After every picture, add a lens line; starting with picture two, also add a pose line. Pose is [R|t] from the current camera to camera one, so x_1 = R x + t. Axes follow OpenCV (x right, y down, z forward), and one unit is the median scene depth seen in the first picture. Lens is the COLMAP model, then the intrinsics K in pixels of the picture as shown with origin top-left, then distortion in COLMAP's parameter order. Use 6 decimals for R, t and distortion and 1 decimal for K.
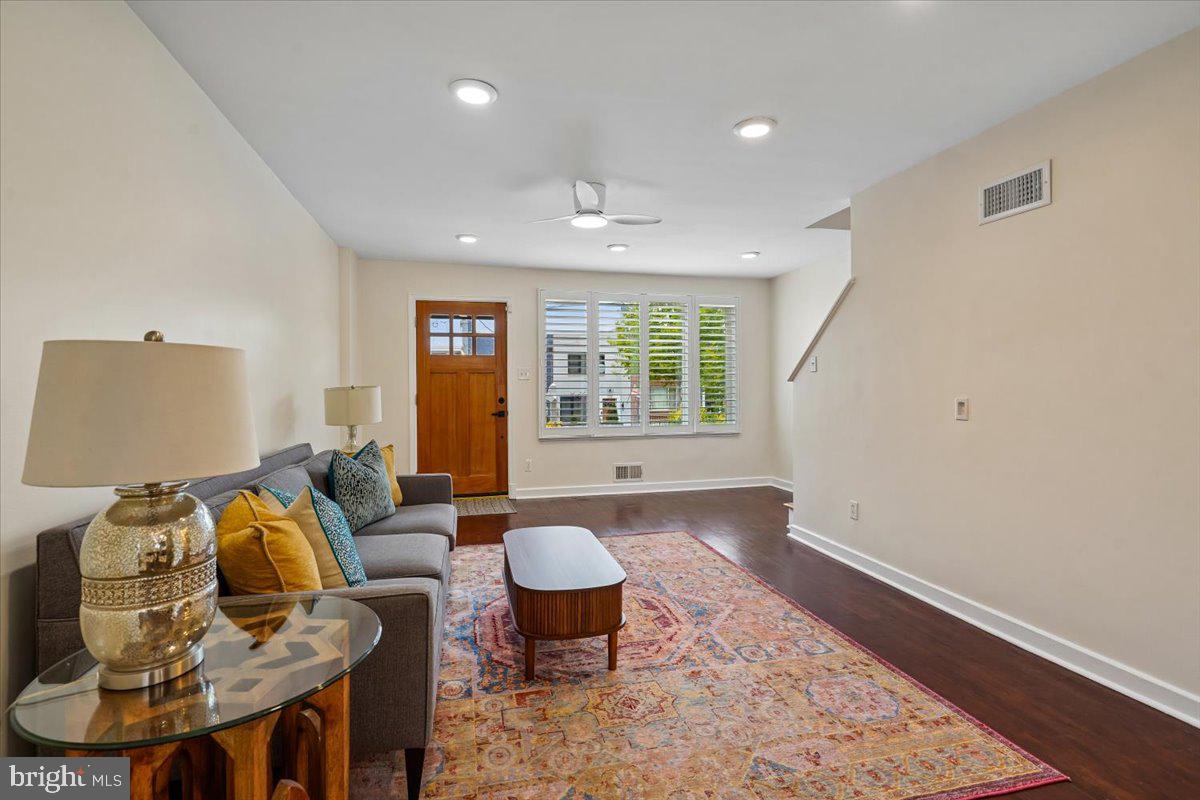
lens RADIAL K [[554.5, 0, 600.0], [0, 554.5, 383.5], [0, 0, 1]] dist [-0.003511, 0.000044]
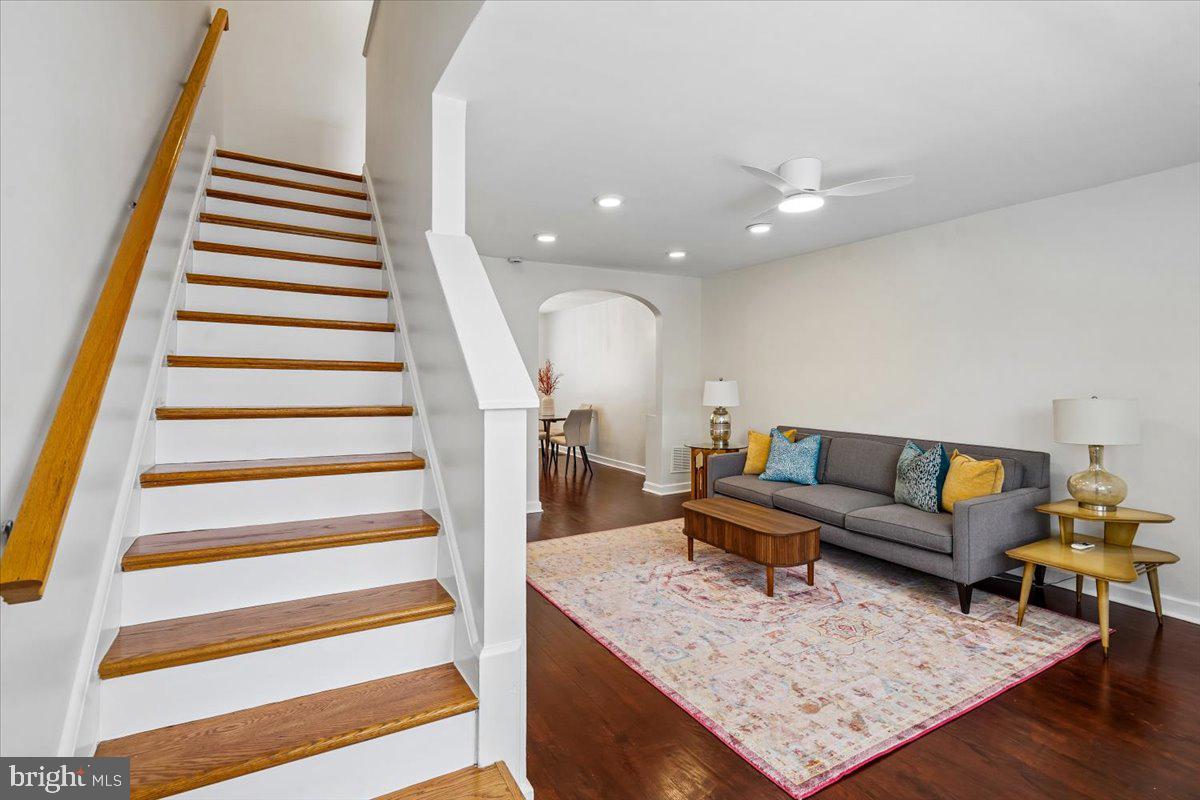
lens RADIAL K [[554.5, 0, 600.0], [0, 554.5, 383.5], [0, 0, 1]] dist [-0.003511, 0.000044]
pose [[-0.962429, 0.008195, -0.271410, 0.345735], [0.005952, 0.999941, 0.009086, -0.018202], [0.271468, 0.007129, -0.962421, 1.186325]]
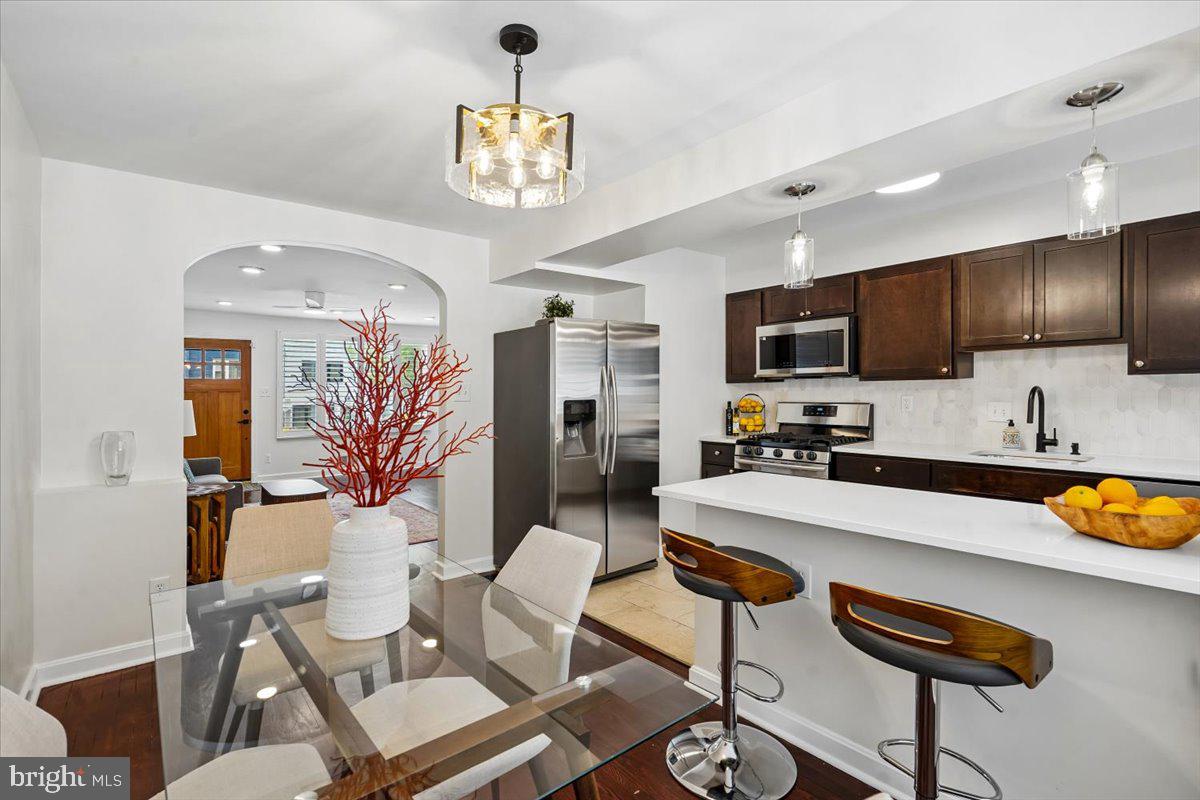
lens RADIAL K [[549.4, 0, 597.8], [0, 549.4, 395.7], [0, 0, 1]] dist [-0.002860, -0.000044]
pose [[0.903738, -0.008697, 0.427997, 0.031602], [0.003544, 0.999911, 0.012834, -0.027187], [-0.428071, -0.010081, 0.903689, -0.689872]]
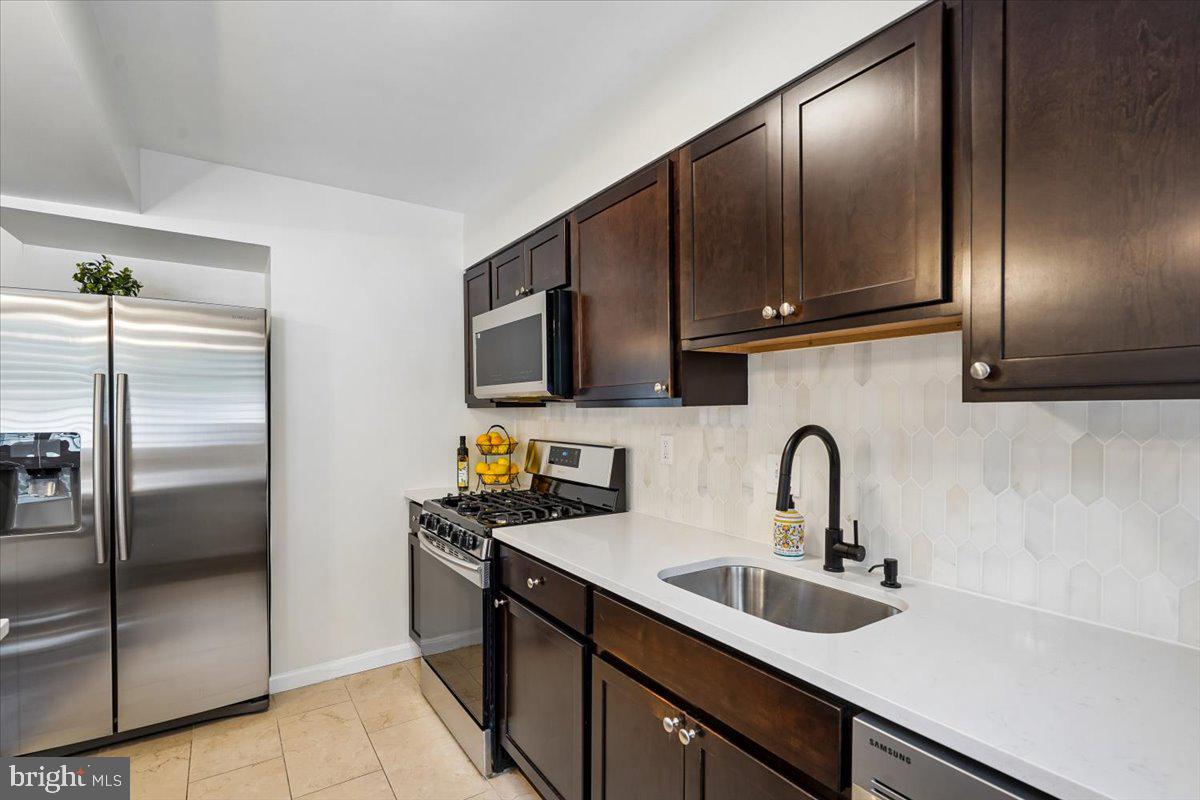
lens RADIAL K [[554.9, 0, 600.6], [0, 554.9, 416.3], [0, 0, 1]] dist [-0.004381, -0.000369]
pose [[0.934568, 0.009326, 0.355661, 0.553373], [-0.013672, 0.999859, 0.009708, -0.034146], [-0.355521, -0.013936, 0.934565, -0.562642]]
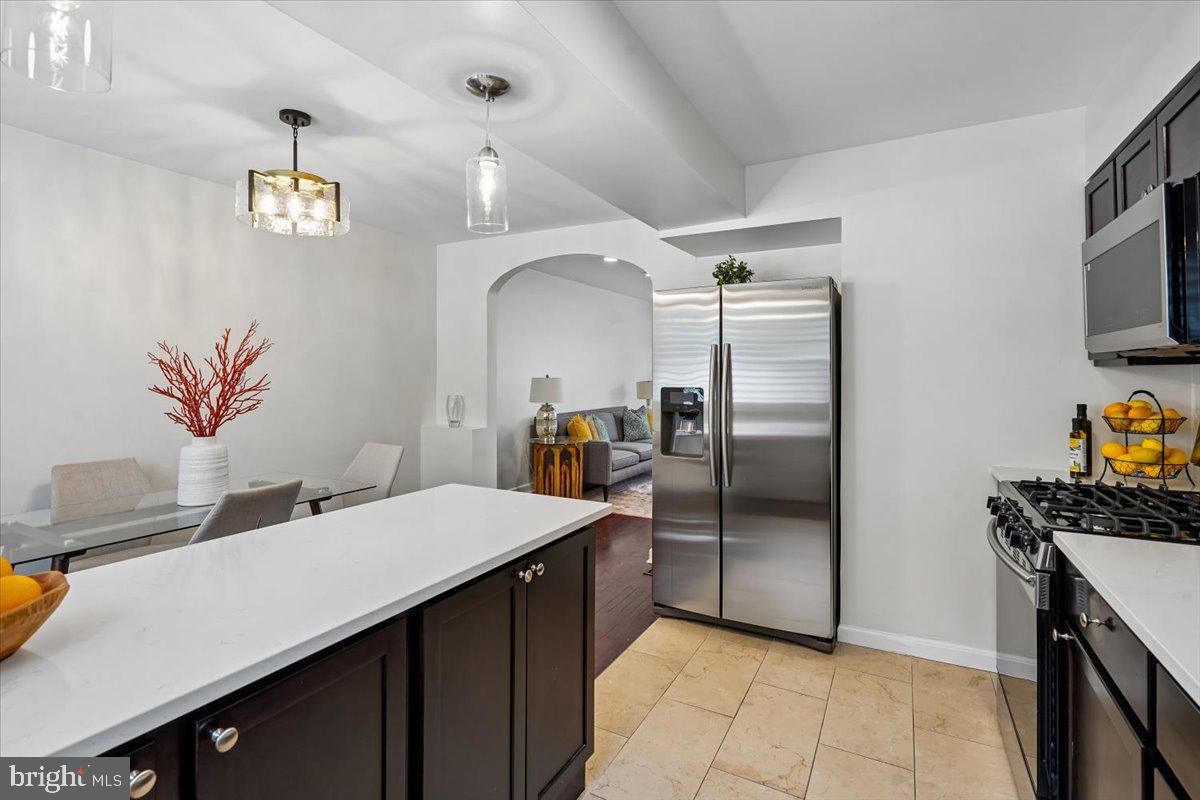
lens RADIAL K [[563.5, 0, 600.6], [0, 563.5, 368.2], [0, 0, 1]] dist [-0.001004, 0.000334]
pose [[0.746785, 0.002314, -0.665061, 0.640083], [-0.001556, 0.999997, 0.001732, -0.033987], [0.665064, -0.000258, 0.746787, -0.542999]]
